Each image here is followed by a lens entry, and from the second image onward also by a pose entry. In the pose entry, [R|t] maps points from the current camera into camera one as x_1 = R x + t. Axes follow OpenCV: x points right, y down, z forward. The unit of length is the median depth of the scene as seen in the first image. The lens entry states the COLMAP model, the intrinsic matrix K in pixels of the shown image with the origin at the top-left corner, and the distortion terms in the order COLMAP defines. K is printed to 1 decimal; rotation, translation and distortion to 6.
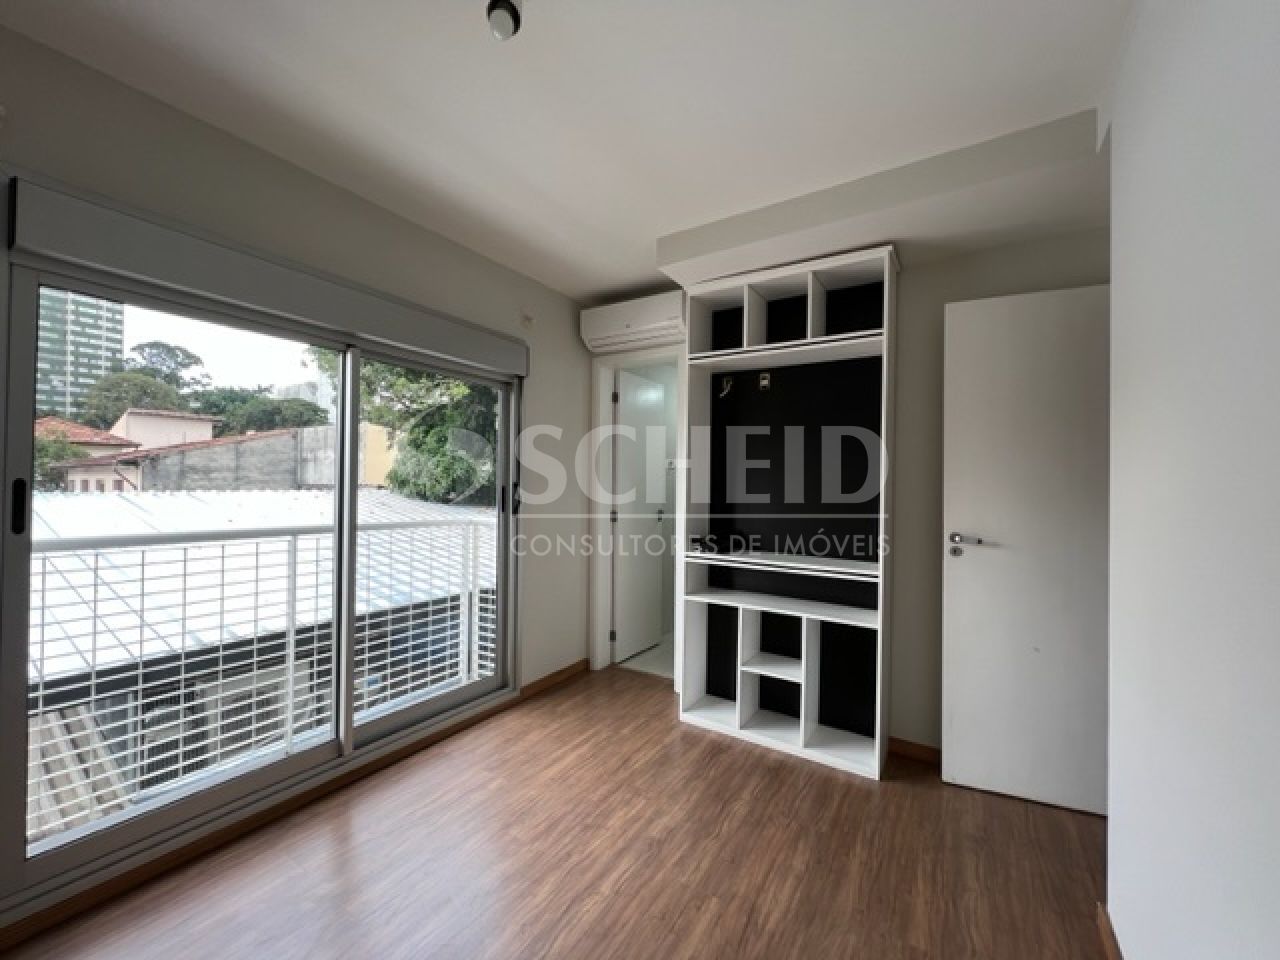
lens RADIAL K [[509.1, 0, 640.9], [0, 509.1, 483.4], [0, 0, 1]] dist [-0.002426, 0.000136]
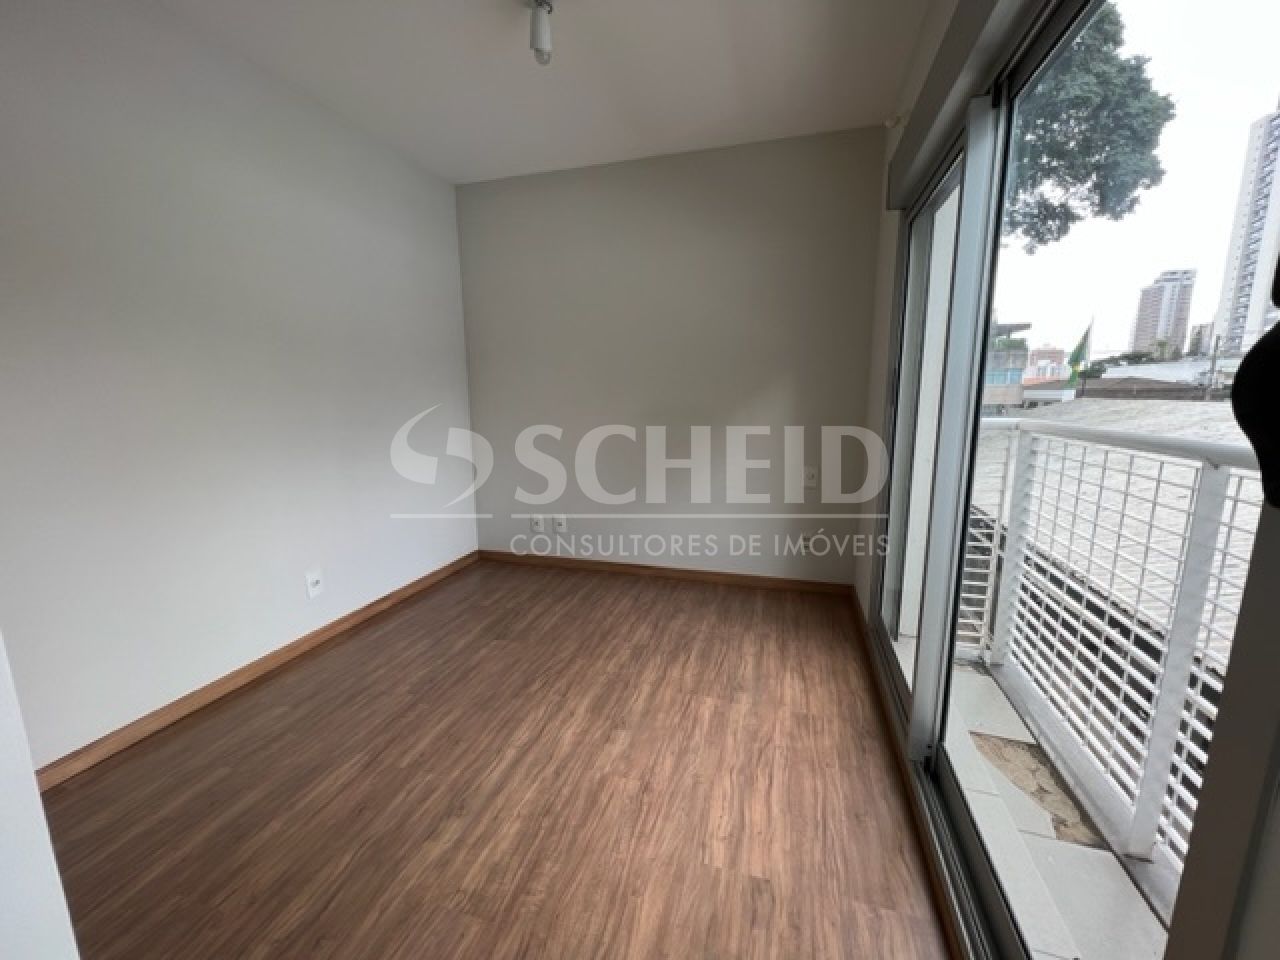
lens RADIAL K [[509.1, 0, 640.8], [0, 509.1, 481.8], [0, 0, 1]] dist [-0.002426, 0.000136]
pose [[-0.960220, 0.047853, -0.275115, -0.059342], [0.001434, 0.986040, 0.166504, 0.059151], [0.279242, 0.159485, -0.946883, 1.819614]]
